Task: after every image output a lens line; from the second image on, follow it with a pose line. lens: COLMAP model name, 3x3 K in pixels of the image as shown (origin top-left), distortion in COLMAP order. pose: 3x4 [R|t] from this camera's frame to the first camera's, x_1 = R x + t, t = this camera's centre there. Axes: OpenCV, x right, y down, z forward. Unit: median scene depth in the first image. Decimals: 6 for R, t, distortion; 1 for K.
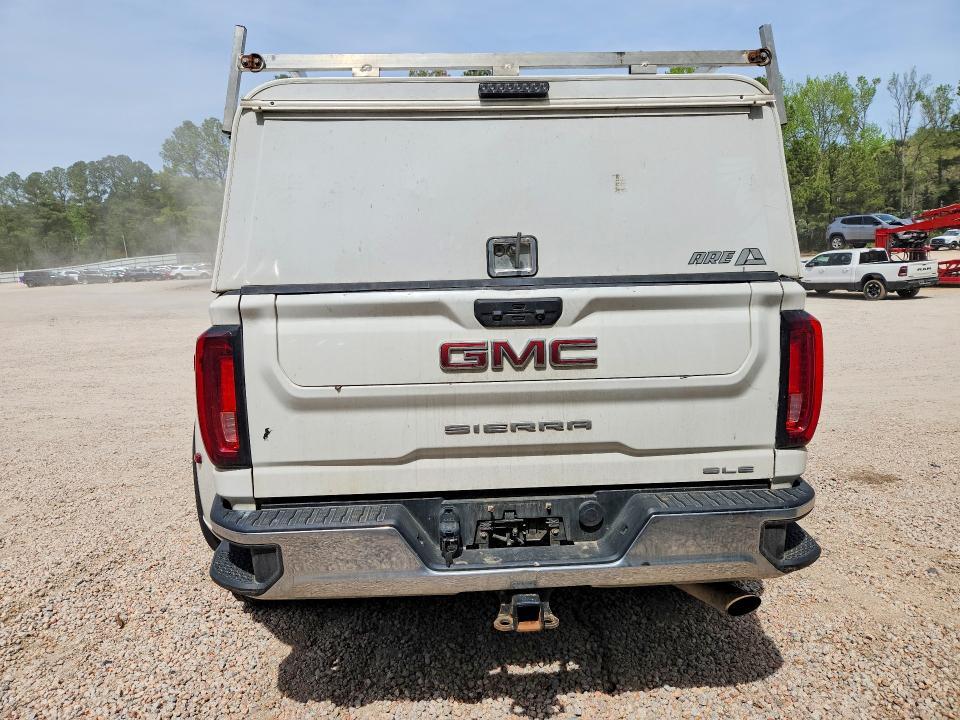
lens RADIAL K [[653.2, 0, 480.0], [0, 653.2, 360.0], [0, 0, 1]] dist [0.025013, -0.000825]
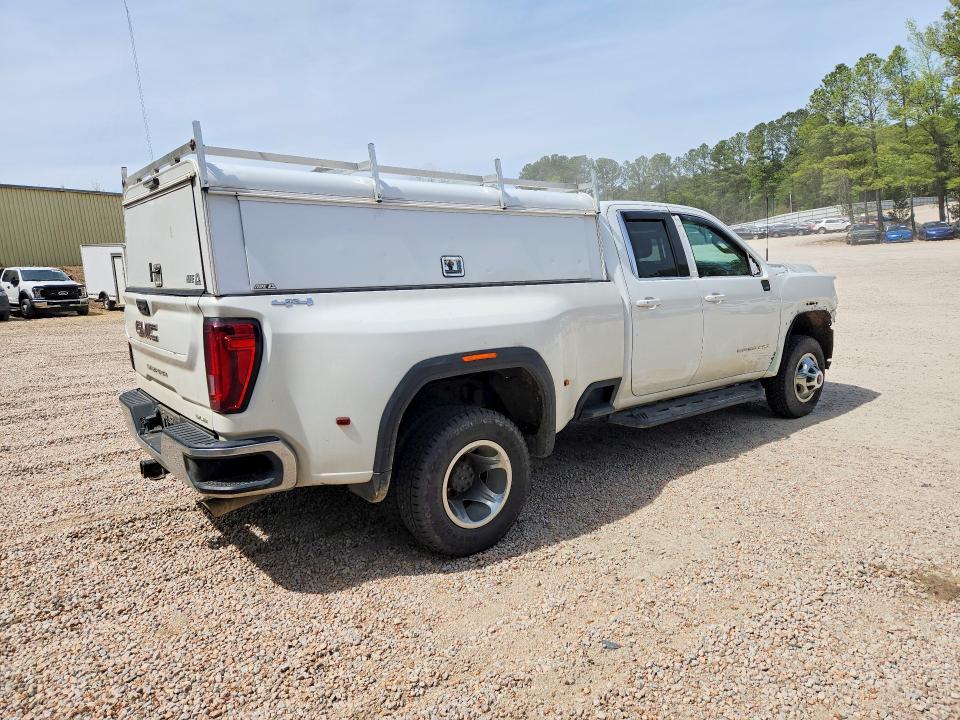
lens RADIAL K [[653.2, 0, 480.0], [0, 653.2, 360.0], [0, 0, 1]] dist [0.025013, -0.000825]
pose [[0.577527, 0.126327, -0.806538, 1.627718], [-0.068951, 0.991973, 0.105998, -0.143958], [0.813455, -0.005605, 0.581601, 0.532822]]
